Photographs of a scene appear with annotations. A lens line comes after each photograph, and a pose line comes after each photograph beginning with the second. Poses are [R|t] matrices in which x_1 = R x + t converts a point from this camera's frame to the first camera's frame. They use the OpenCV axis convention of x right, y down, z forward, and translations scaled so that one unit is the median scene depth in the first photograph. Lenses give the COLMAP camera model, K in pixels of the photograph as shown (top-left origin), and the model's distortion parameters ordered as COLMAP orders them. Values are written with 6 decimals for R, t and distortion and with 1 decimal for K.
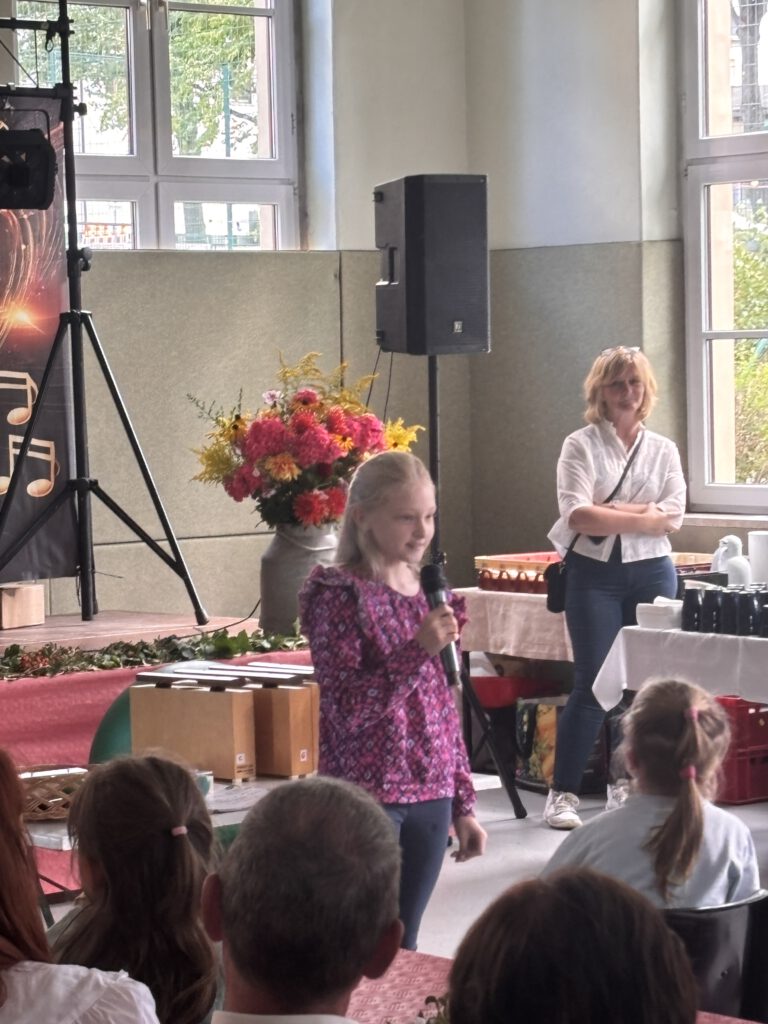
lens RADIAL K [[3106.4, 0, 337.3], [0, 3106.4, 517.4], [0, 0, 1]] dist [0.272884, -0.793782]
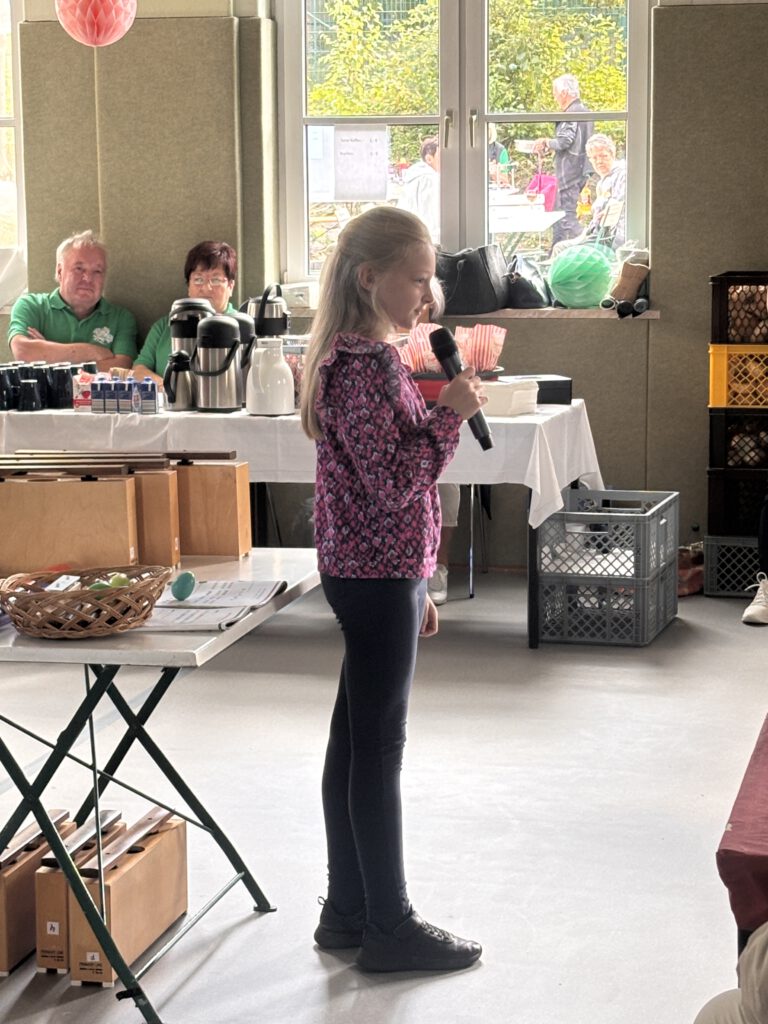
lens RADIAL K [[2510.7, 0, 365.7], [0, 2510.7, 508.7], [0, 0, 1]] dist [0.449206, -4.561893]
pose [[0.796089, -0.072236, 0.600854, -0.272362], [0.028297, 0.996208, 0.082275, 0.003921], [-0.604518, -0.048496, 0.795114, 0.240385]]
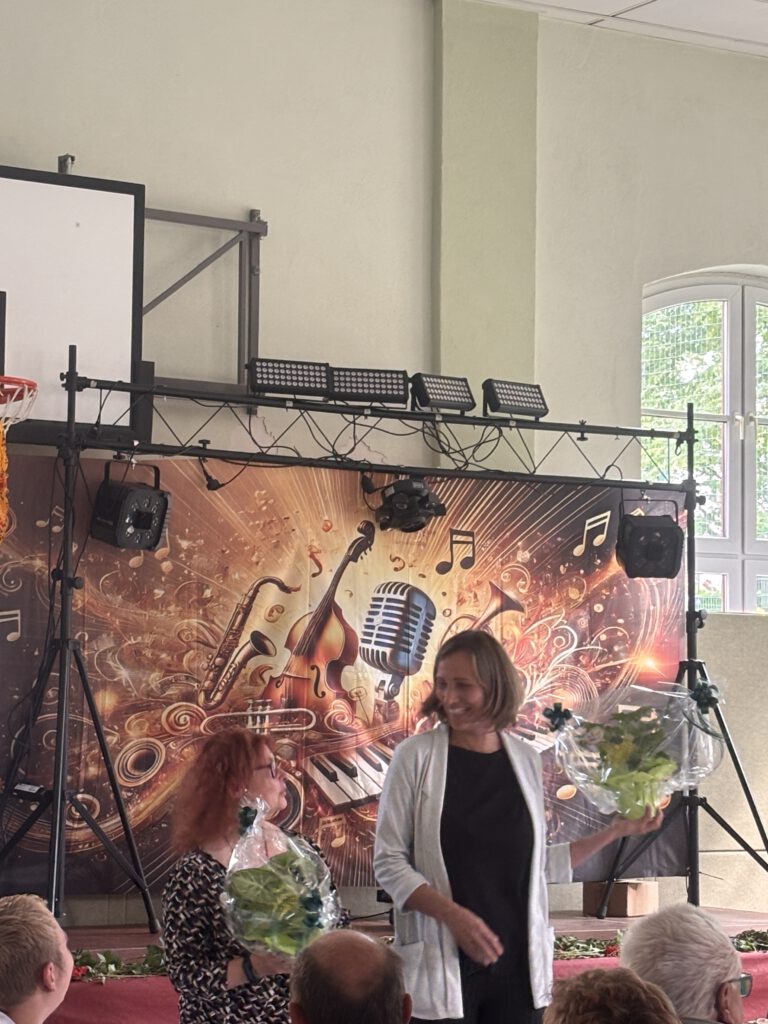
lens RADIAL K [[2580.9, 0, 363.3], [0, 2580.9, 514.8], [0, 0, 1]] dist [0.264559, -0.515960]
pose [[0.989867, 0.024429, -0.139881, -0.076761], [-0.041865, 0.991511, -0.123100, 0.010167], [0.135687, 0.127709, 0.982486, -0.047195]]
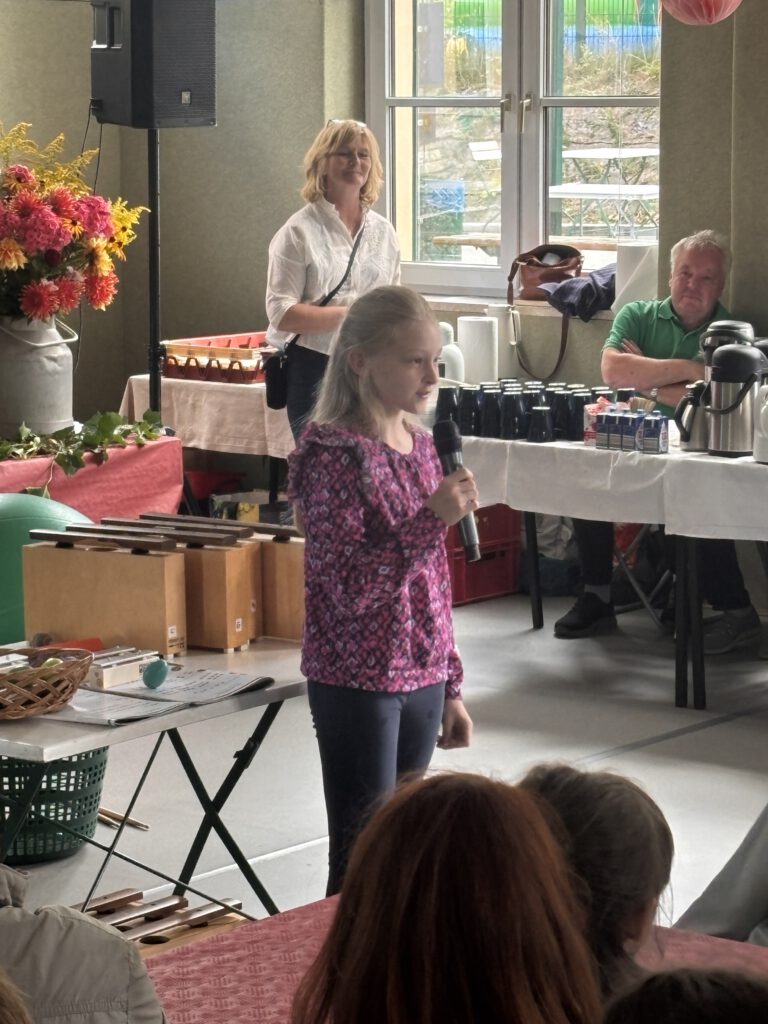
lens RADIAL K [[3106.4, 0, 337.3], [0, 3106.4, 517.4], [0, 0, 1]] dist [0.272884, -0.793782]
pose [[0.979570, -0.012455, 0.200719, -0.104439], [-0.005725, 0.995949, 0.089740, -0.021622], [-0.201024, -0.089056, 0.975530, 0.090594]]
